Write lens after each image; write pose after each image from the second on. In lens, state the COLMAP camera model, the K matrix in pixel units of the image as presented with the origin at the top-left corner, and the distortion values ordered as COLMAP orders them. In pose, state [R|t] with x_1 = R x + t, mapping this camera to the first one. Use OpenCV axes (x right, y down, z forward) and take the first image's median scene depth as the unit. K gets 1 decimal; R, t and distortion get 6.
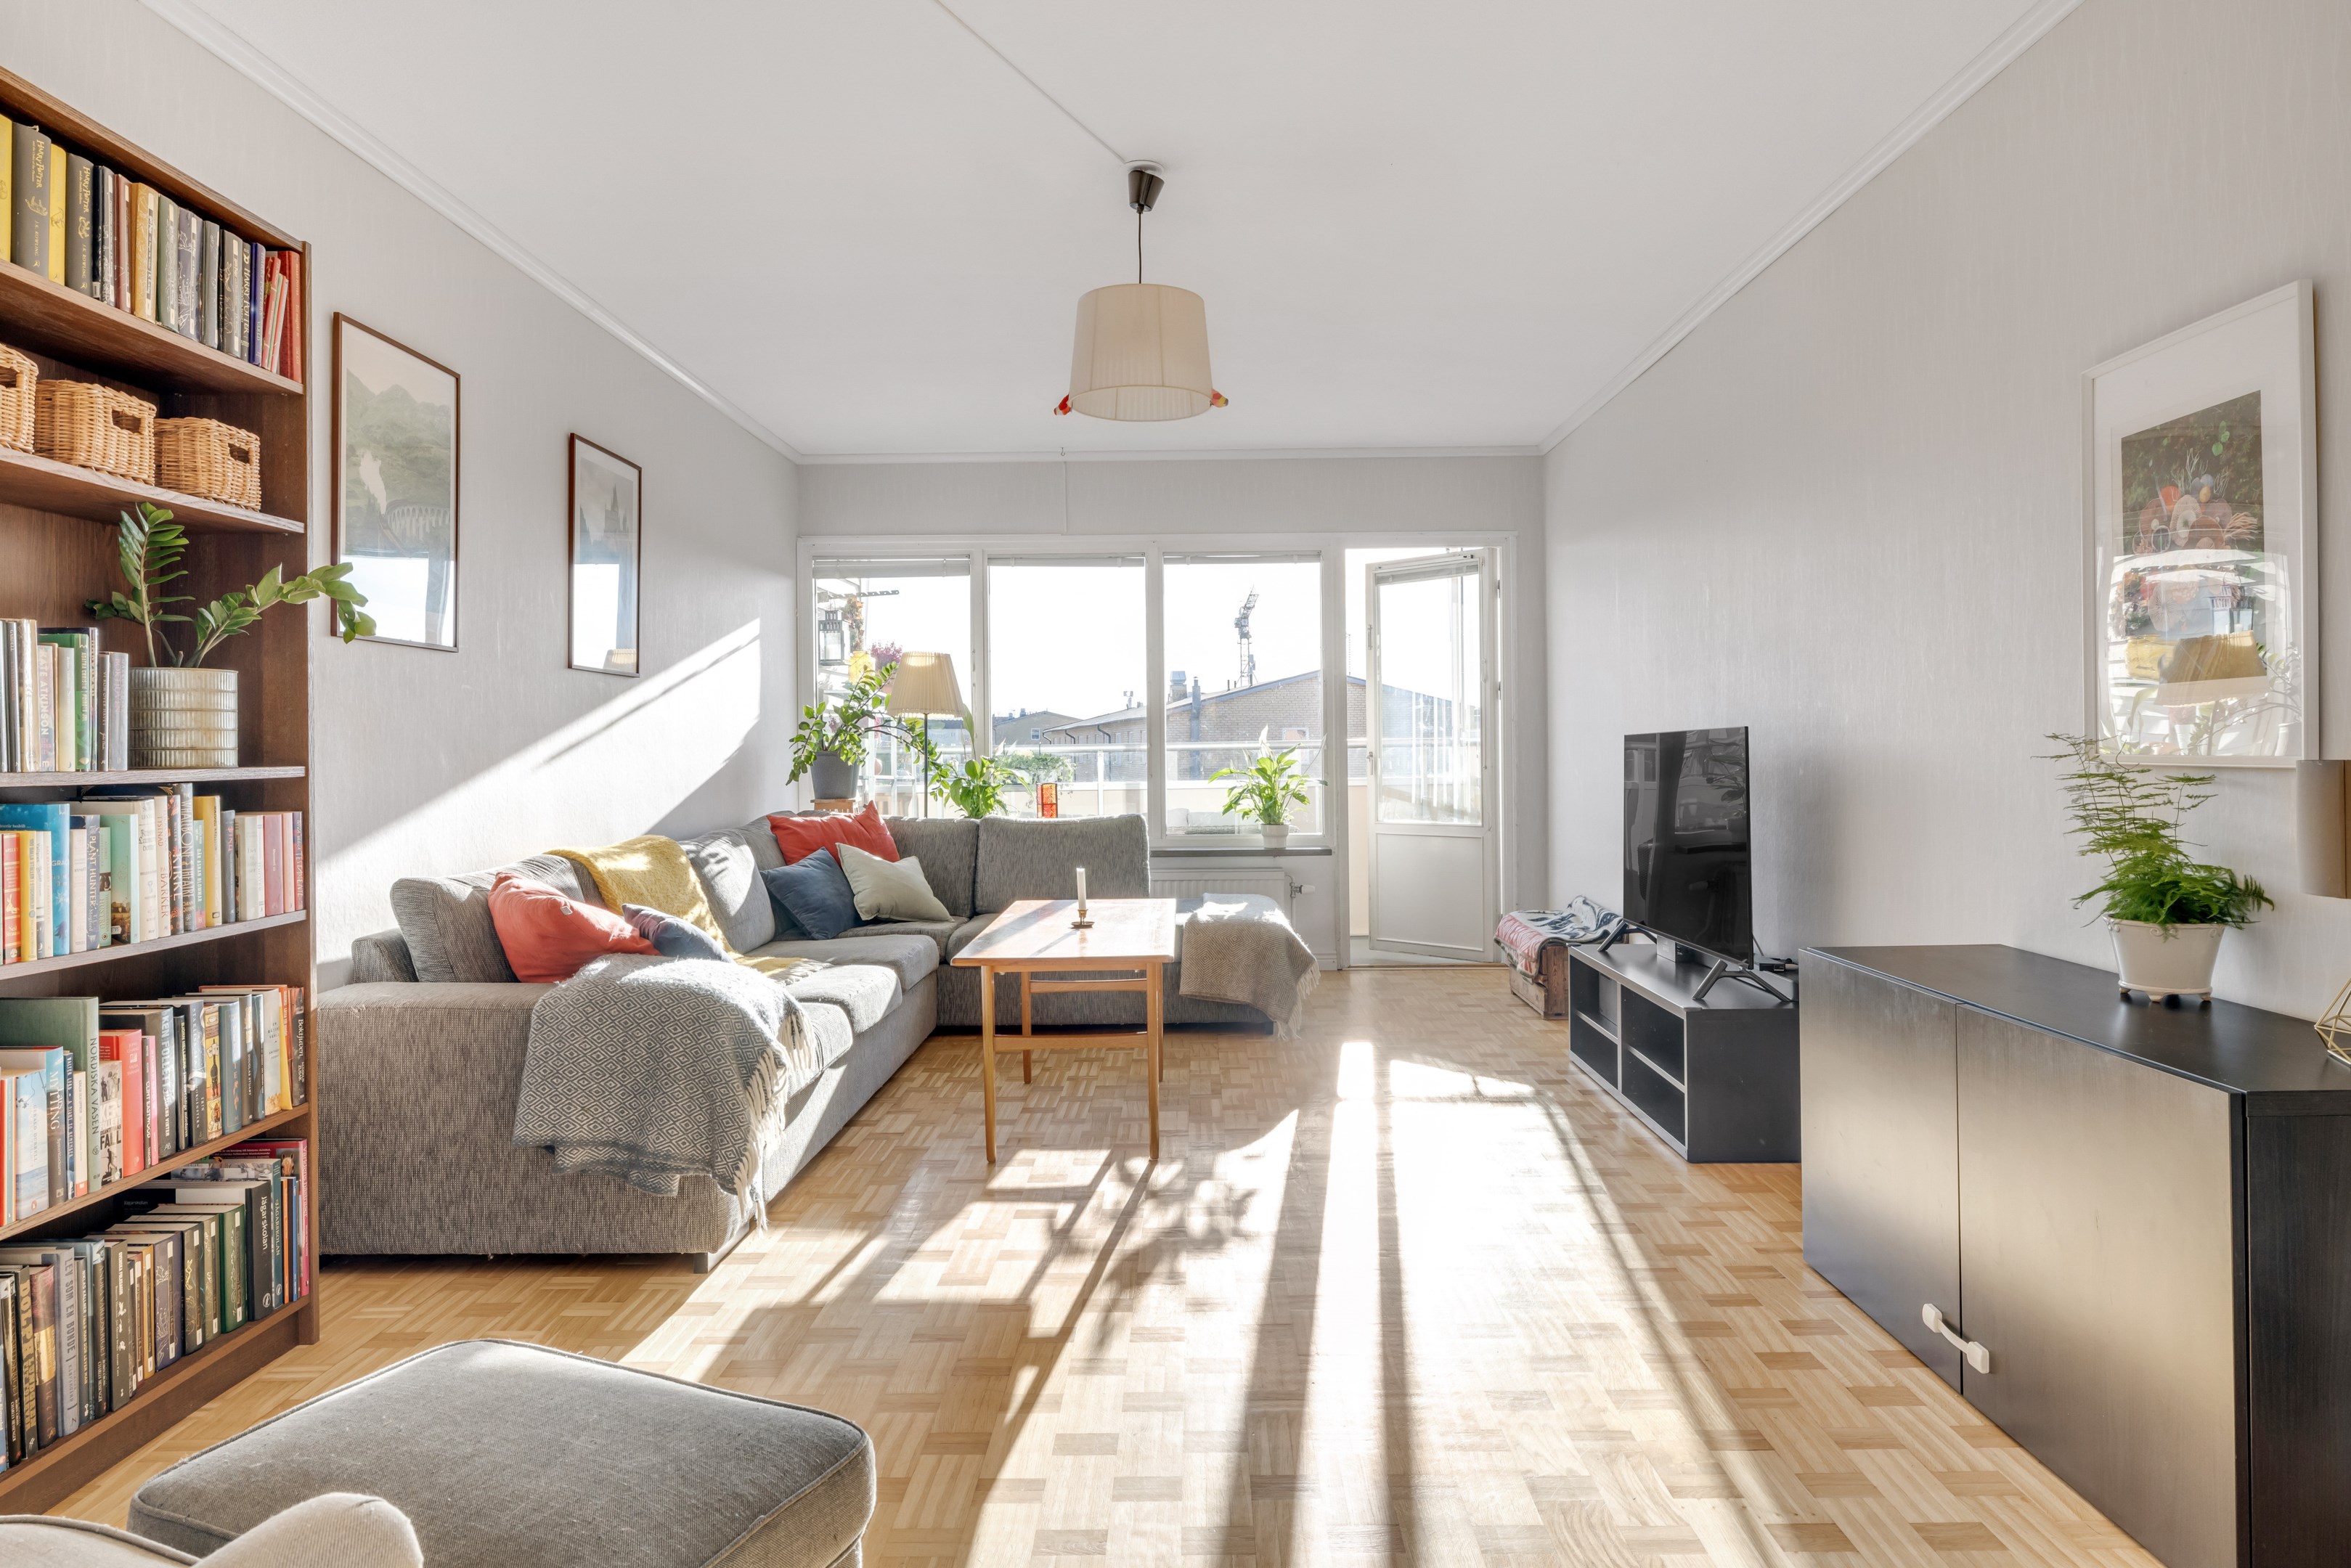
lens RADIAL K [[1568.8, 0, 1171.9], [0, 1568.8, 778.9], [0, 0, 1]] dist [0.001016, 0.000241]
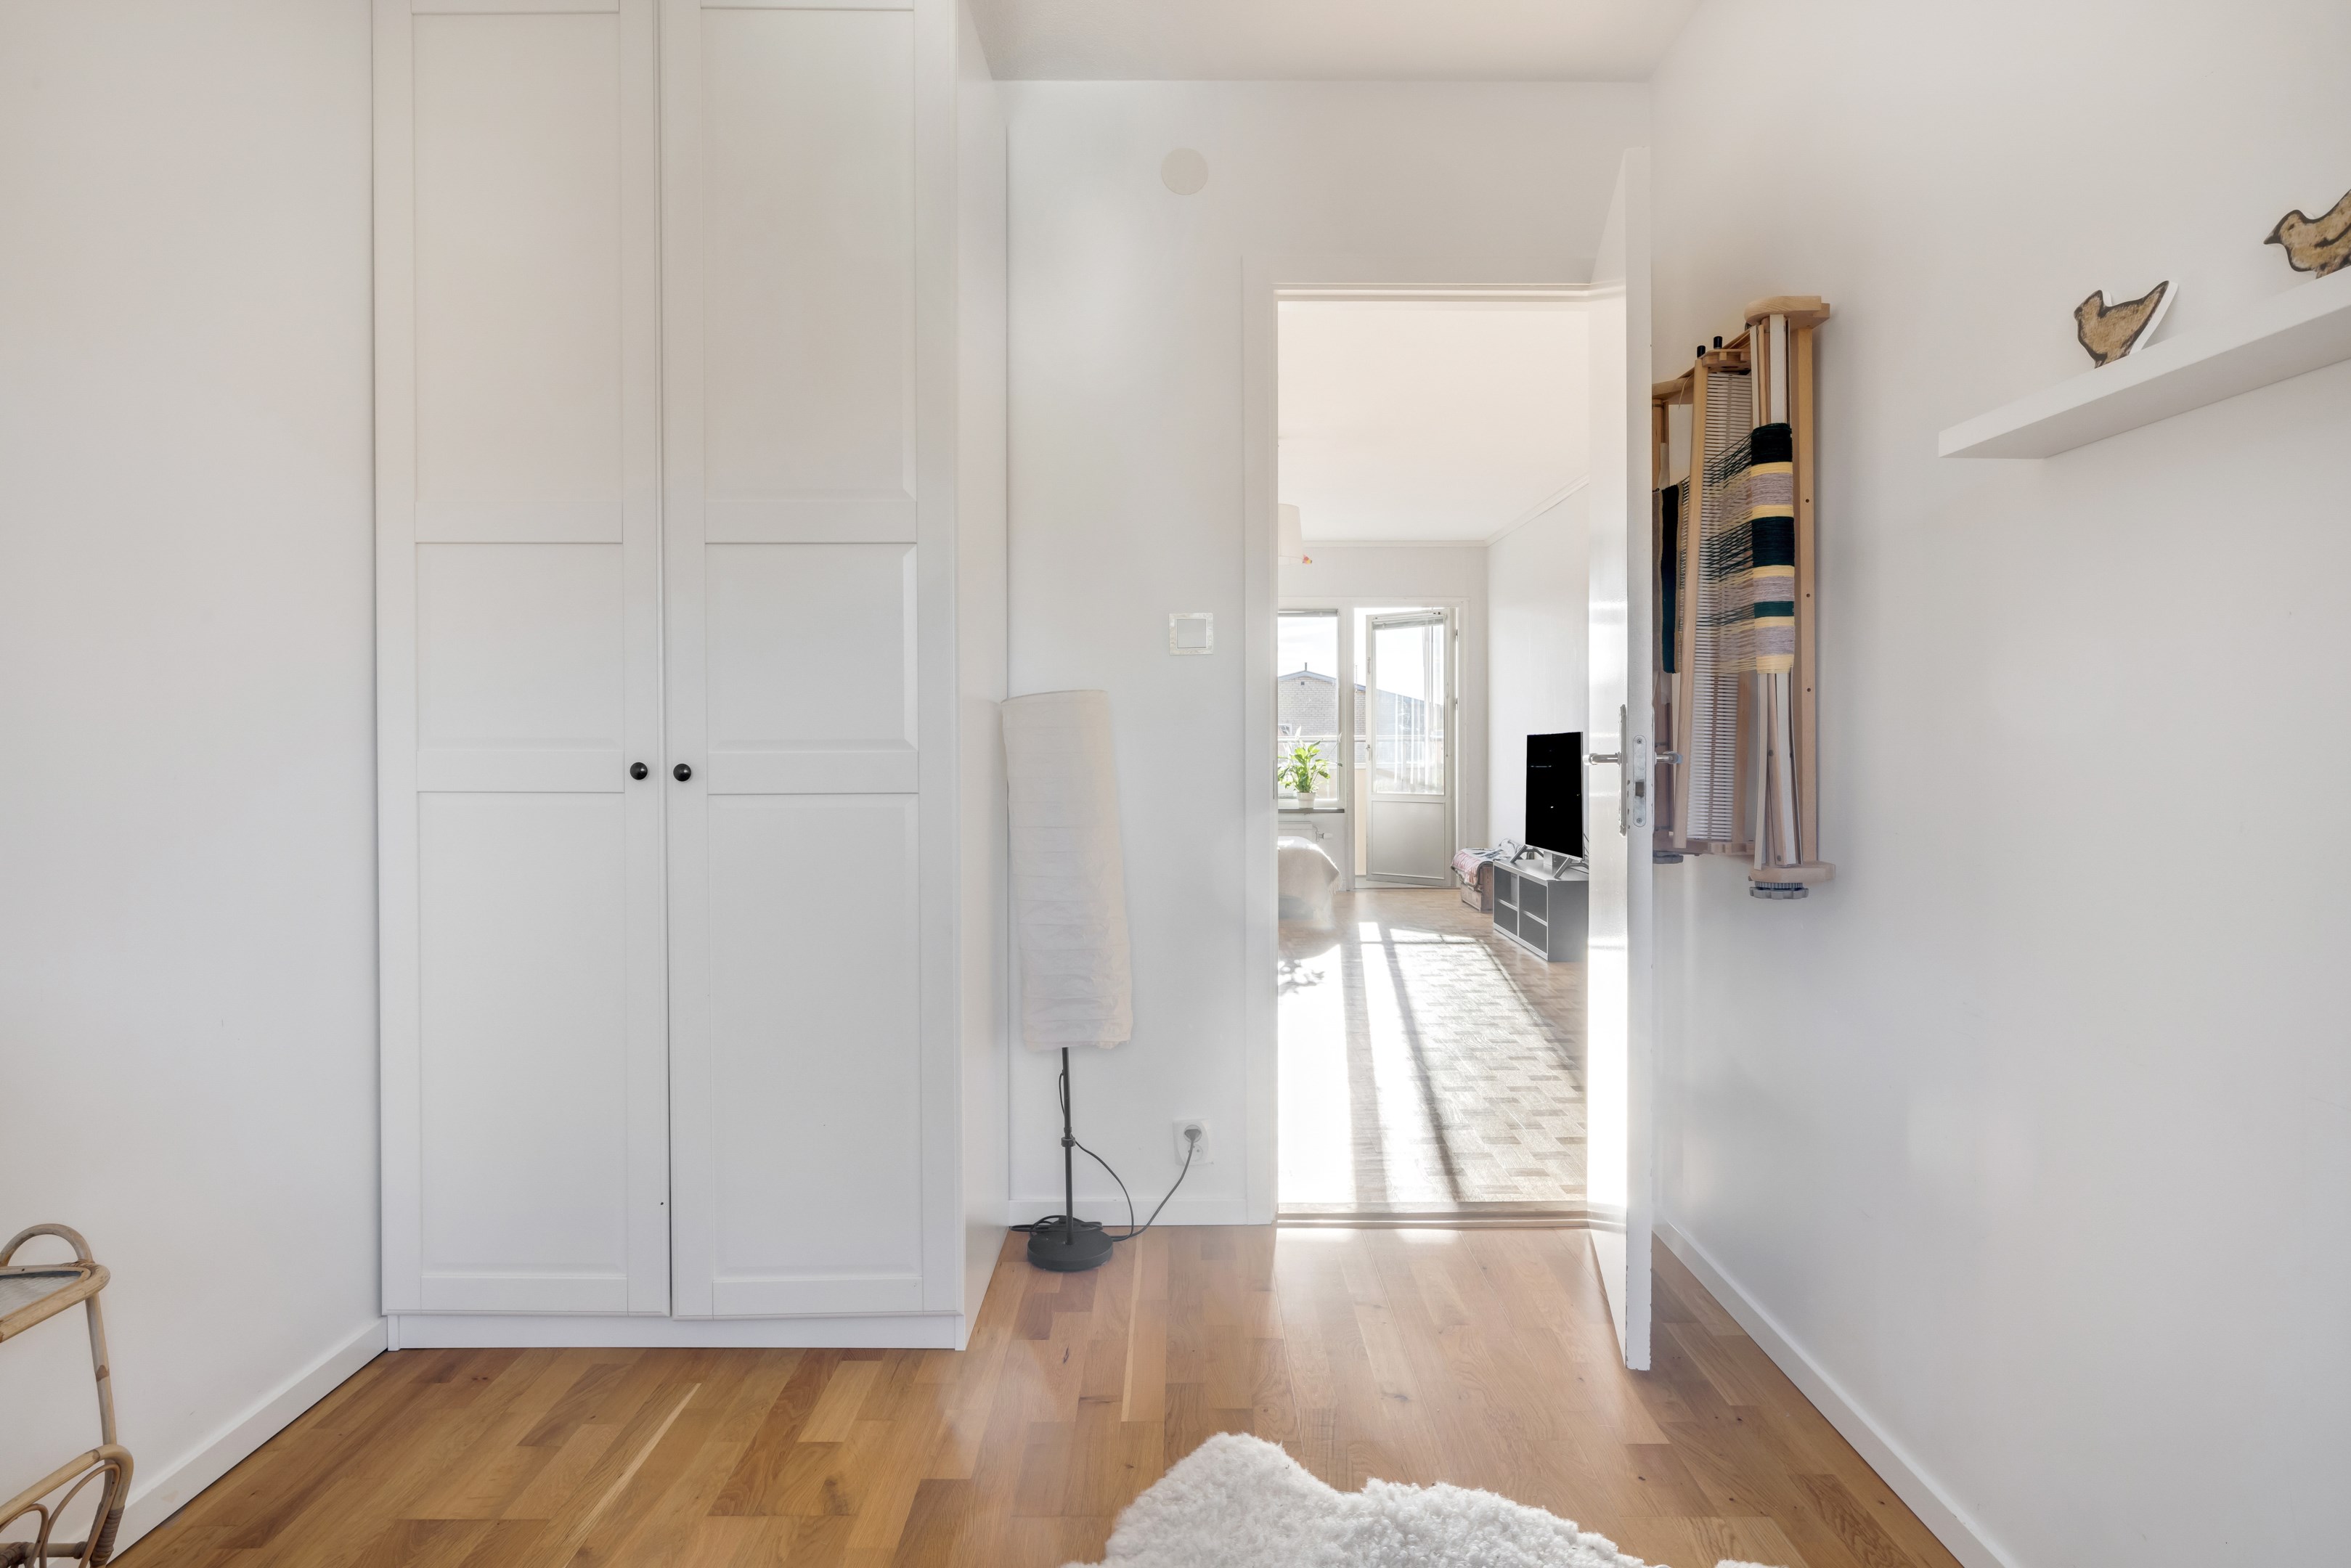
lens RADIAL K [[1568.8, 0, 1176.9], [0, 1568.8, 768.0], [0, 0, 1]] dist [0.001016, 0.000241]
pose [[0.999609, 0.010392, 0.025963, -0.097369], [-0.010398, 0.999946, 0.000101, 0.006720], [-0.025961, -0.000371, 0.999663, -0.496190]]
